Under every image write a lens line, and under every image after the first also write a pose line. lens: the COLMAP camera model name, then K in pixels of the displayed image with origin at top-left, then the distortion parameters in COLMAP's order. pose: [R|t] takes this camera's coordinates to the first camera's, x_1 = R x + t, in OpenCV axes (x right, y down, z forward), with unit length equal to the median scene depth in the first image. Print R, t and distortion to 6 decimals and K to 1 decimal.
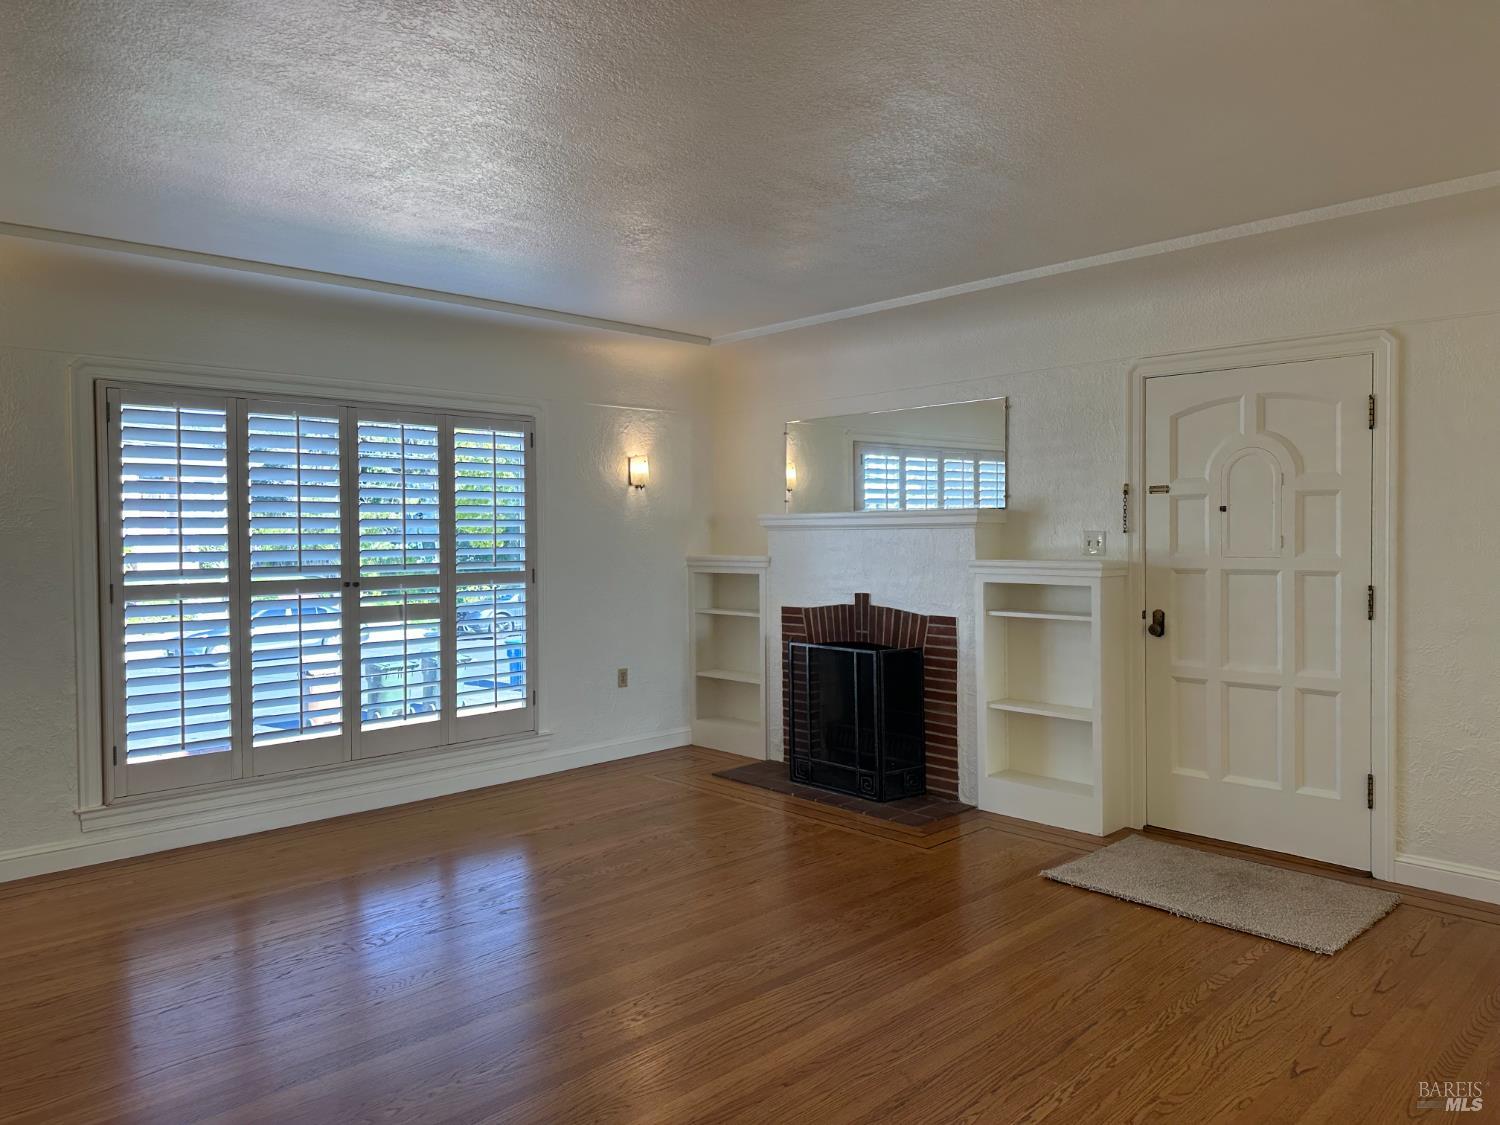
lens RADIAL K [[1044.8, 0, 750.0], [0, 1044.8, 562.5], [0, 0, 1]] dist [0.060359, -0.002712]
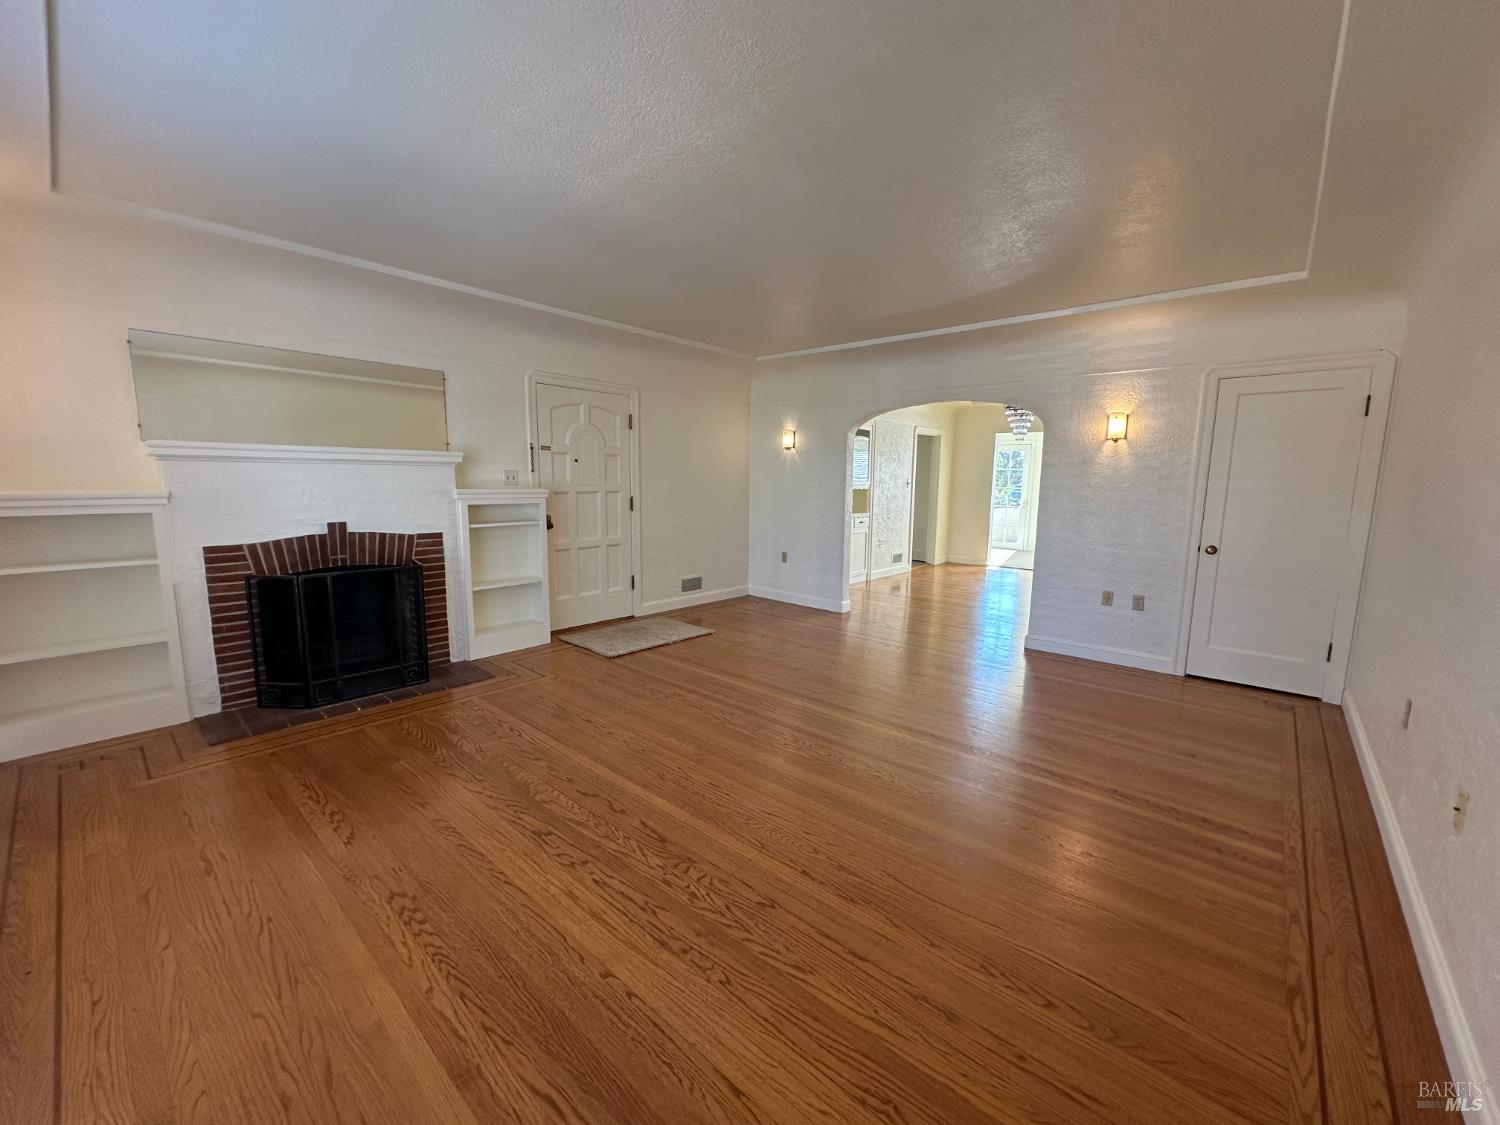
lens RADIAL K [[596.7, 0, 750.0], [0, 596.7, 562.5], [0, 0, 1]] dist [0.000384, 0.000228]
pose [[-0.081694, -0.138196, 0.987030, -0.613597], [0.017032, 0.990002, 0.140022, -0.010895], [-0.996512, 0.028250, -0.078524, 0.668064]]
